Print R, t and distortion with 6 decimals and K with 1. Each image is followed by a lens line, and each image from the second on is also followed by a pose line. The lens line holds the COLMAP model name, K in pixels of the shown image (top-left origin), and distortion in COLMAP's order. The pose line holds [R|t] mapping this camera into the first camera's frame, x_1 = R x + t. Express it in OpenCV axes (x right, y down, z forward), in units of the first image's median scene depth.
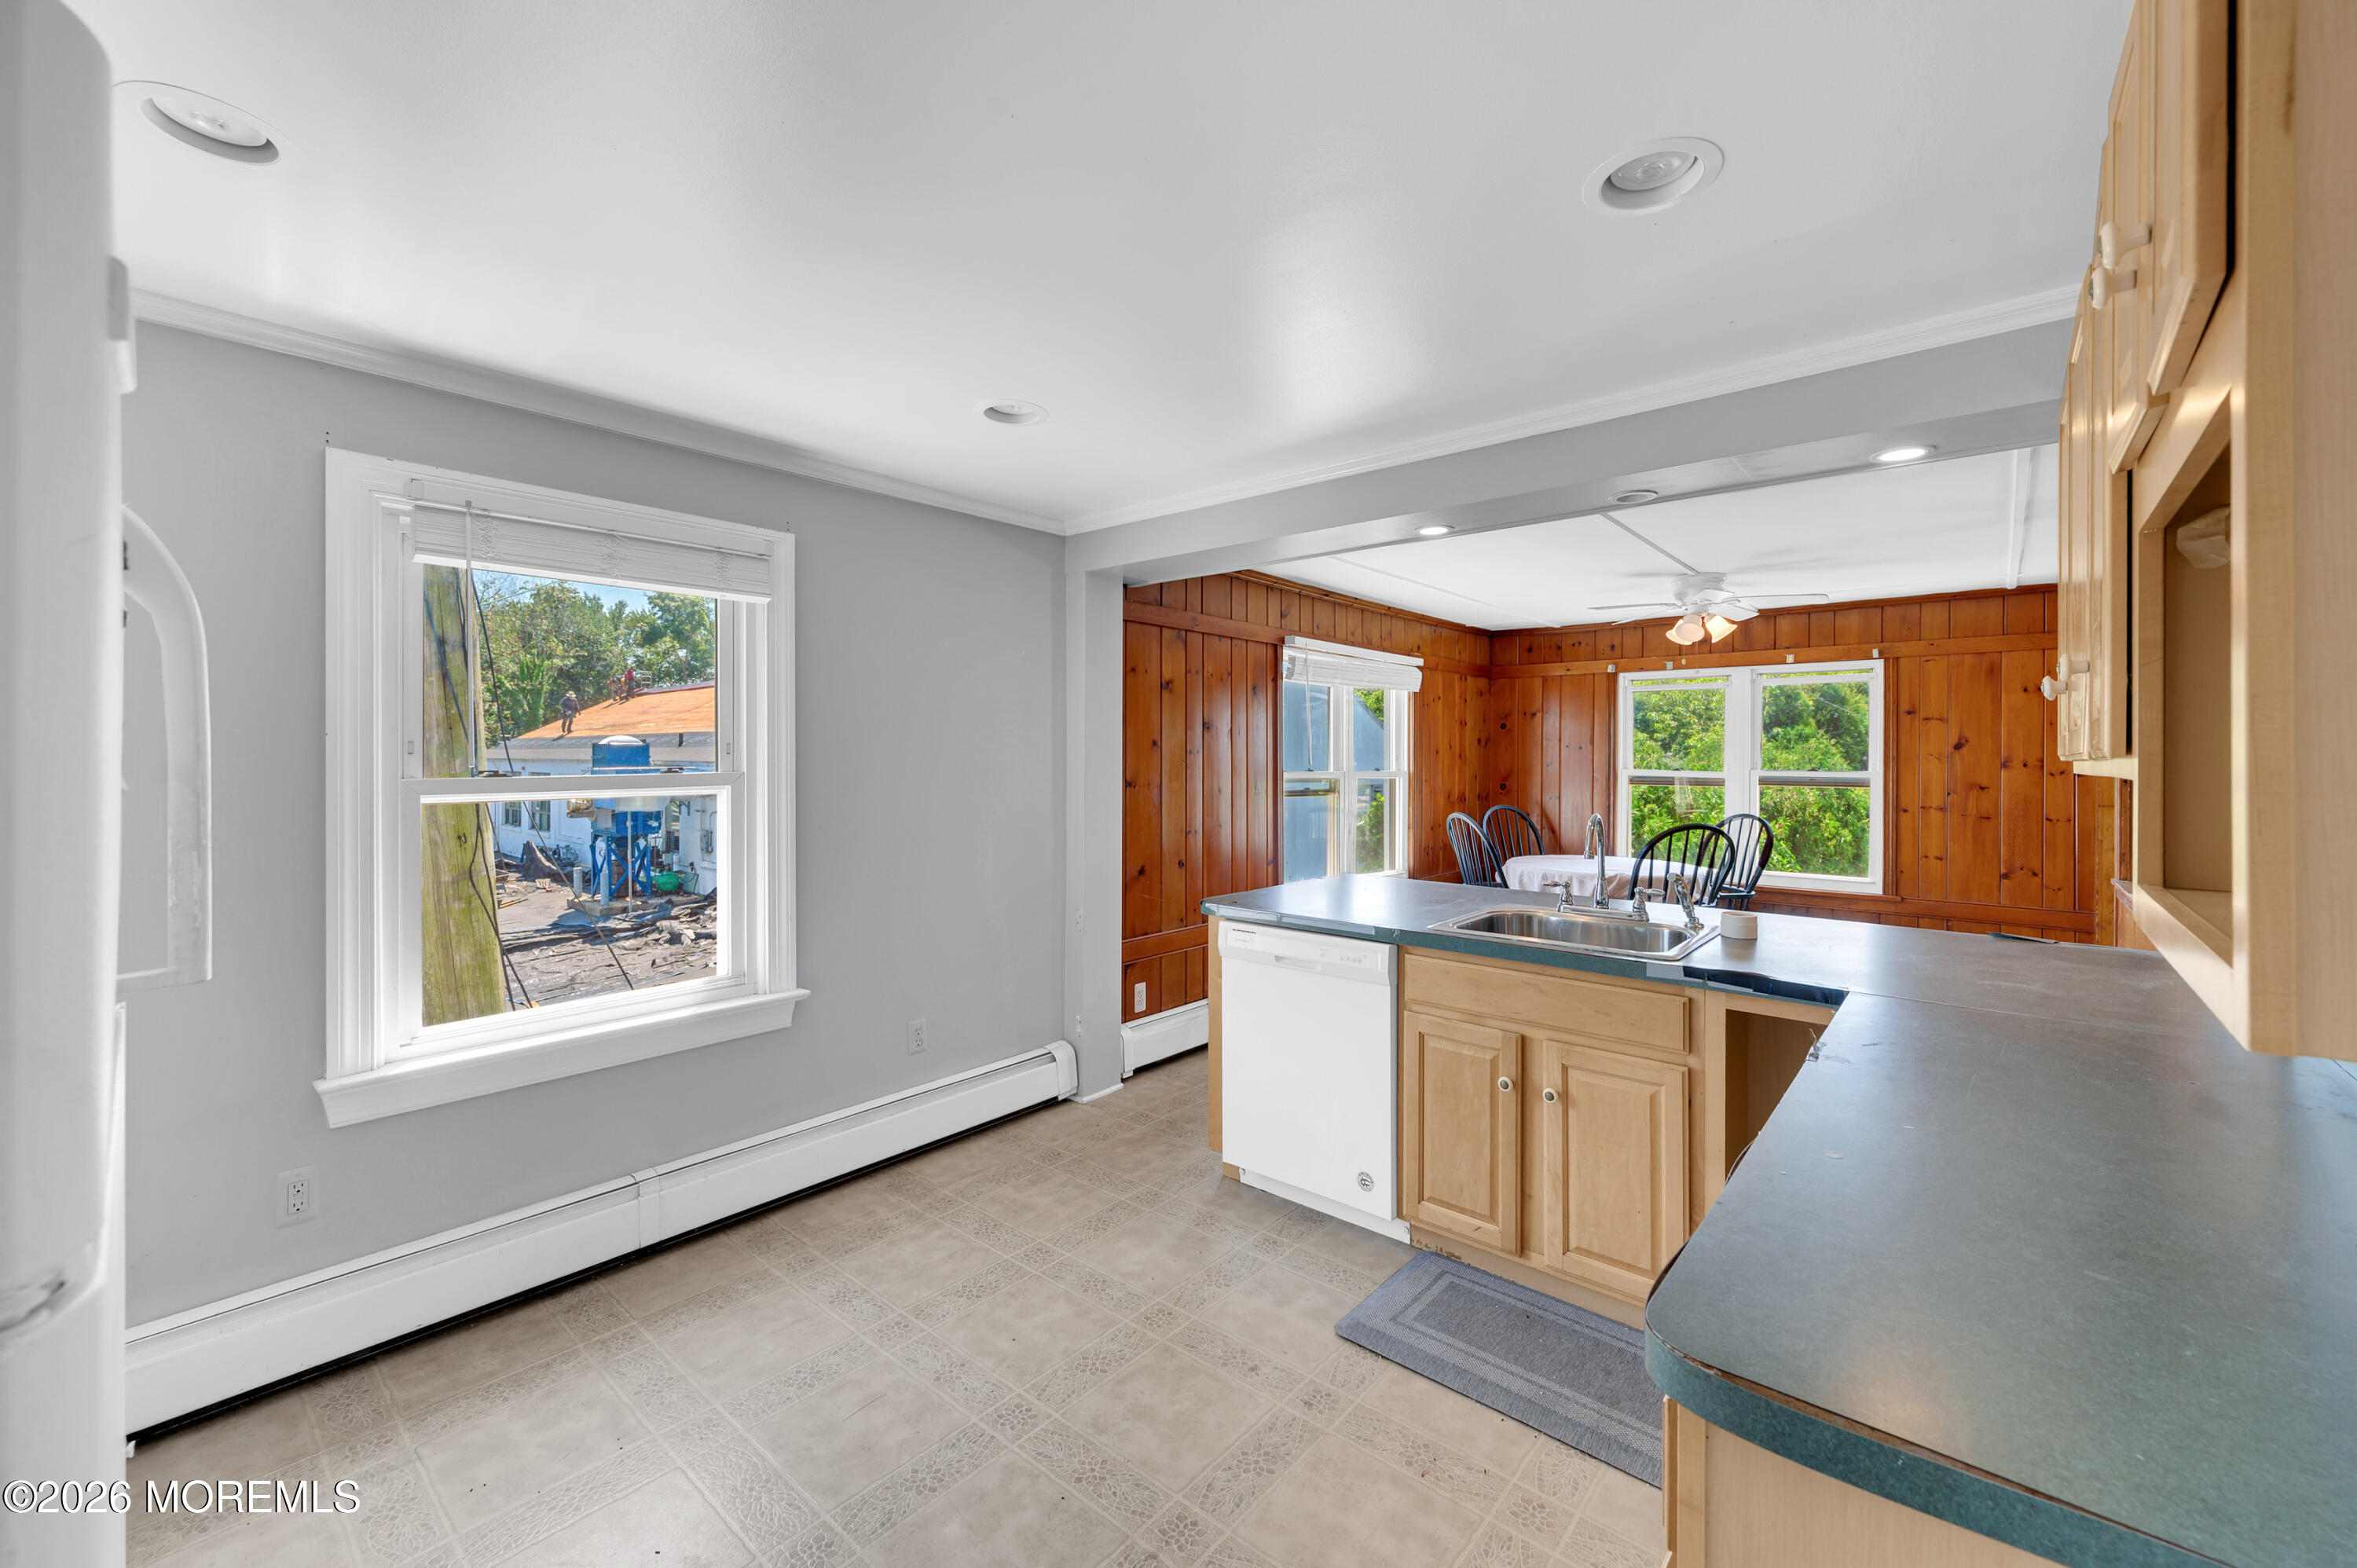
lens RADIAL K [[928.3, 0, 1179.3], [0, 928.3, 766.1], [0, 0, 1]] dist [0.001546, 0.000075]
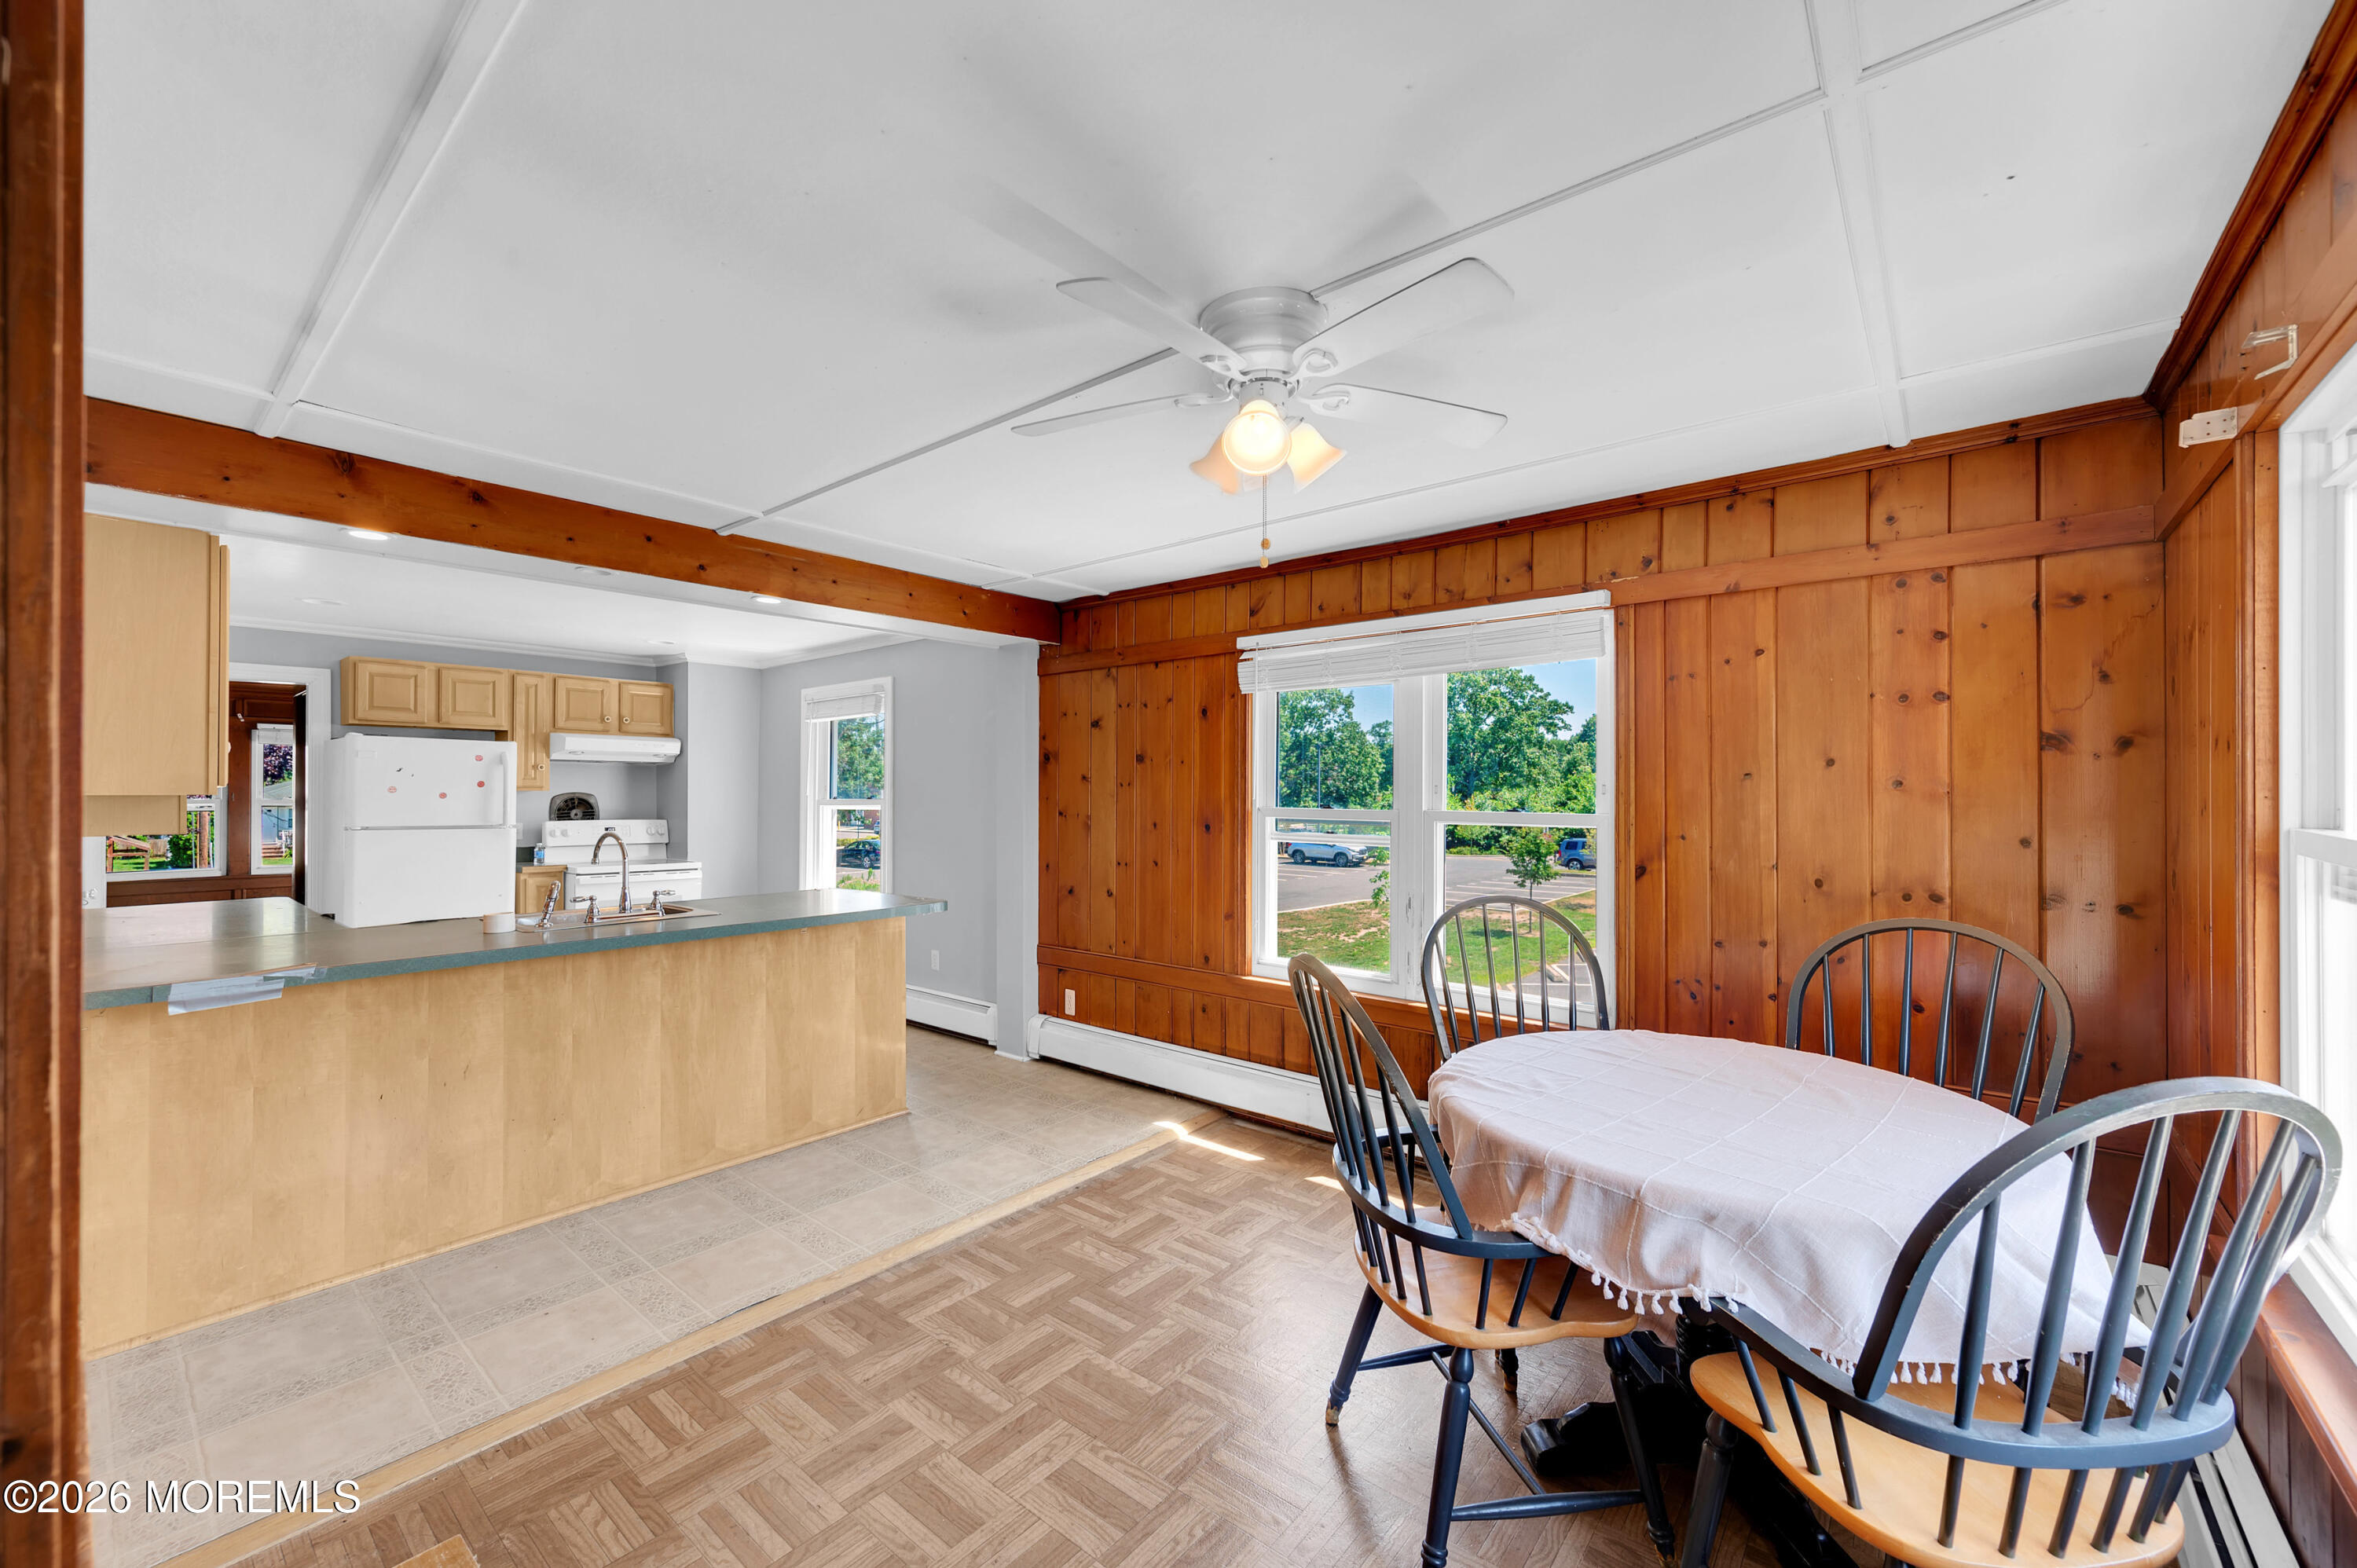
lens RADIAL K [[920.8, 0, 1177.8], [0, 920.8, 793.0], [0, 0, 1]] dist [-0.002765, -0.000118]
pose [[0.029630, -0.000240, -0.999561, 0.841733], [-0.008002, 0.999968, -0.000477, -0.004843], [0.999529, 0.008013, 0.029627, 0.851389]]
